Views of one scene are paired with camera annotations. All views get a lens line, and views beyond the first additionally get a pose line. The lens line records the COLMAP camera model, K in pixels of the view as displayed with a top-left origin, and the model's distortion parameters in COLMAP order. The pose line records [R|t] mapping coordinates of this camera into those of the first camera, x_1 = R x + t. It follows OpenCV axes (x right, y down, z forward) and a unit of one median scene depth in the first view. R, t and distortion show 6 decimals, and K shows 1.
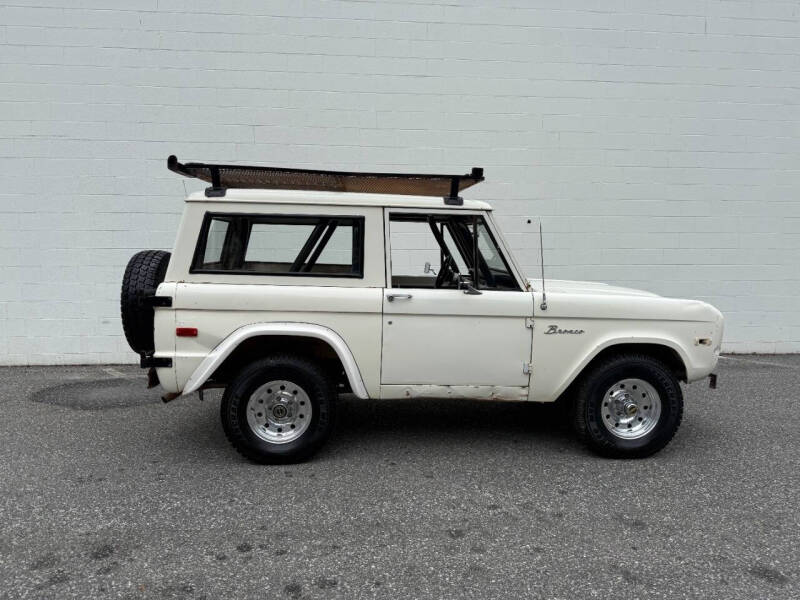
lens RADIAL K [[566.2, 0, 398.3], [0, 566.2, 296.0], [0, 0, 1]] dist [0.025552, -0.034759]
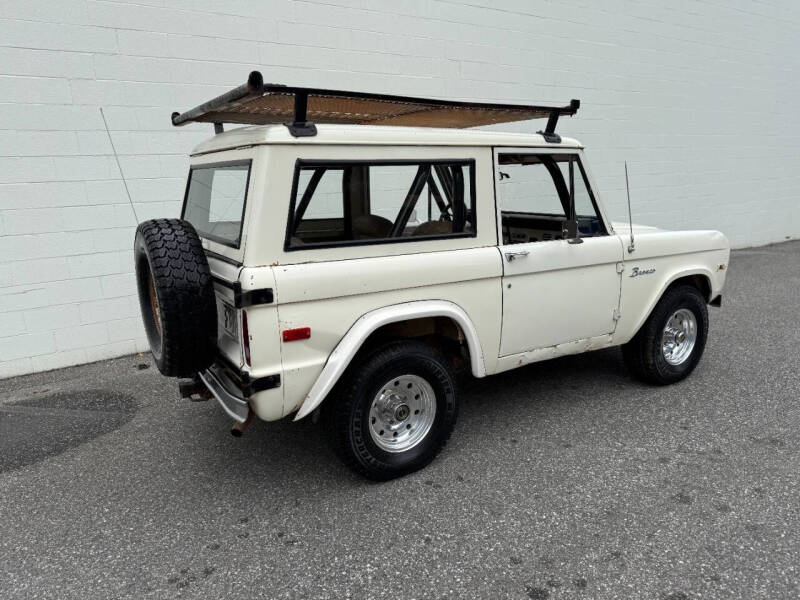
lens RADIAL K [[566.2, 0, 396.8], [0, 566.2, 303.4], [0, 0, 1]] dist [0.025552, -0.034759]
pose [[0.886708, -0.137769, 0.441326, -0.544125], [0.079462, 0.985779, 0.148076, -0.066202], [-0.455450, -0.096231, 0.885045, 0.312638]]
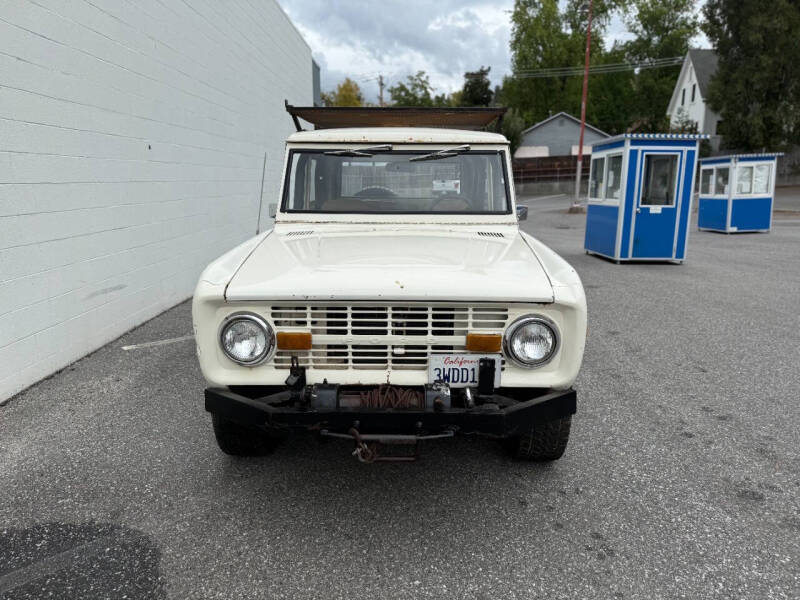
lens RADIAL K [[566.2, 0, 402.1], [0, 566.2, 302.5], [0, 0, 1]] dist [0.025552, -0.034759]
pose [[0.107885, -0.212708, 0.971142, -1.077593], [0.080611, 0.975498, 0.204707, -0.099708], [-0.990890, 0.056200, 0.122389, 1.060712]]
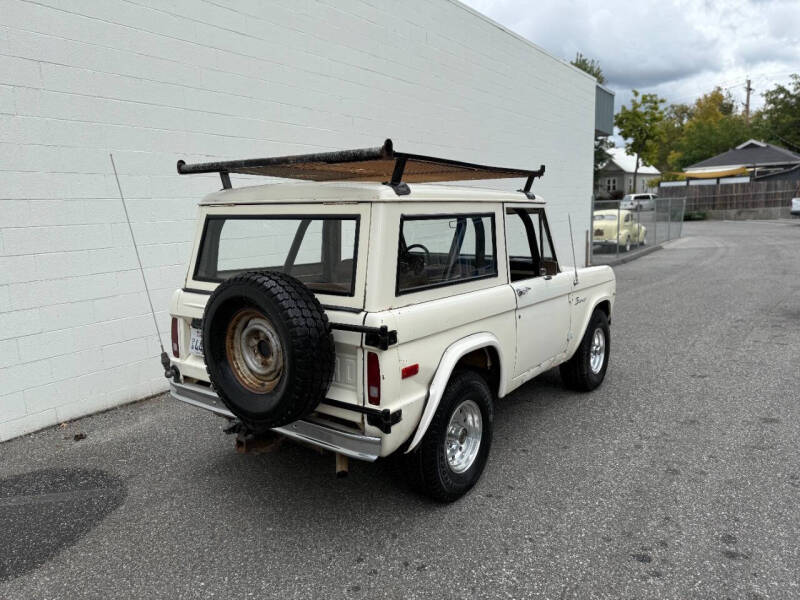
lens RADIAL K [[566.2, 0, 395.4], [0, 566.2, 294.5], [0, 0, 1]] dist [0.025552, -0.034759]
pose [[0.655673, -0.137235, 0.742469, -0.905232], [0.095858, 0.990516, 0.098430, -0.113159], [-0.748936, 0.006634, 0.662610, 0.485984]]
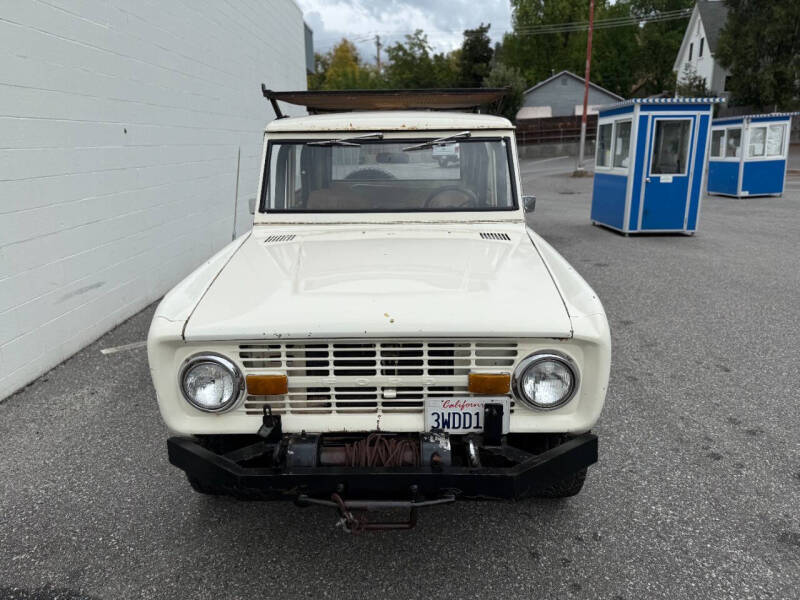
lens RADIAL K [[566.2, 0, 397.0], [0, 566.2, 298.8], [0, 0, 1]] dist [0.025552, -0.034759]
pose [[0.115585, -0.268441, 0.956337, -0.967465], [0.099308, 0.961089, 0.257772, -0.144339], [-0.988321, 0.065177, 0.137745, 1.057261]]
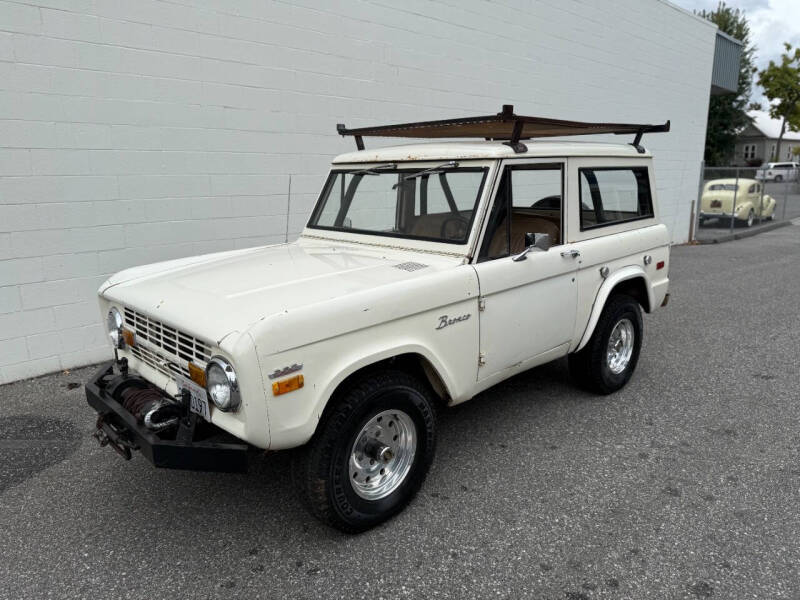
lens RADIAL K [[566.2, 0, 399.6], [0, 566.2, 298.3], [0, 0, 1]] dist [0.025552, -0.034759]
pose [[0.785058, -0.142869, 0.602721, -0.659648], [0.064428, 0.986593, 0.149942, -0.085492], [-0.616063, -0.078881, 0.783737, 0.408309]]
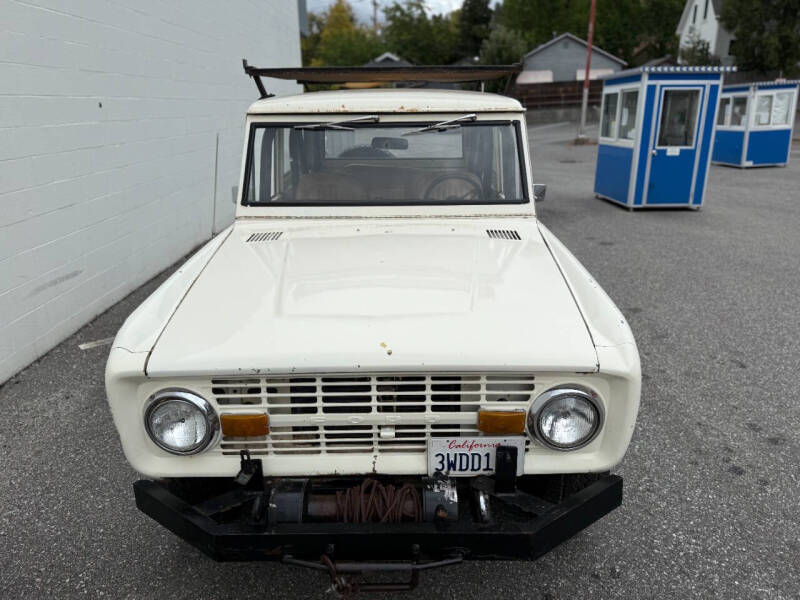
lens RADIAL K [[566.2, 0, 404.9], [0, 566.2, 297.6], [0, 0, 1]] dist [0.025552, -0.034759]
pose [[0.098528, -0.321935, 0.941621, -0.881183], [0.097006, 0.944826, 0.312880, -0.171472], [-0.990395, 0.060515, 0.124322, 1.064571]]
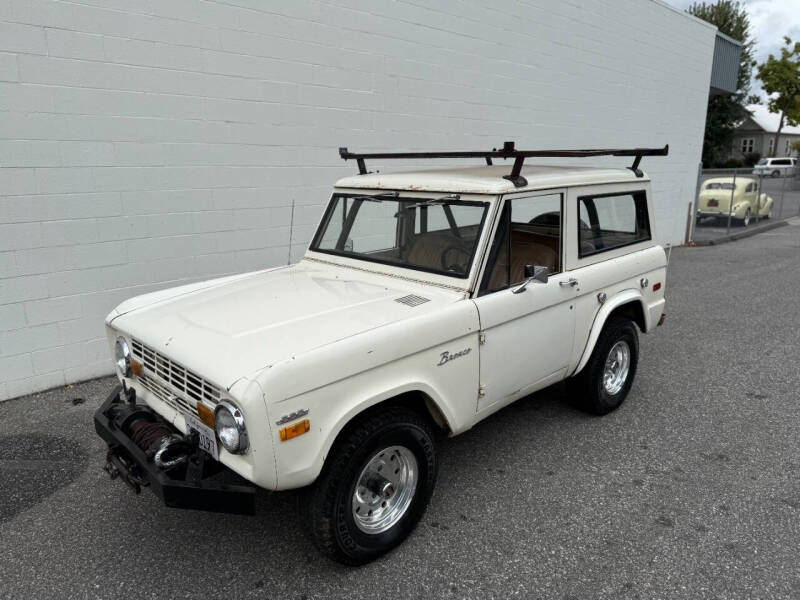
lens RADIAL K [[566.2, 0, 396.4], [0, 566.2, 296.7], [0, 0, 1]] dist [0.025552, -0.034759]
pose [[0.785210, -0.146414, 0.601671, -0.667825], [0.057283, 0.984653, 0.164854, -0.150212], [-0.616574, -0.094980, 0.781547, 0.405709]]
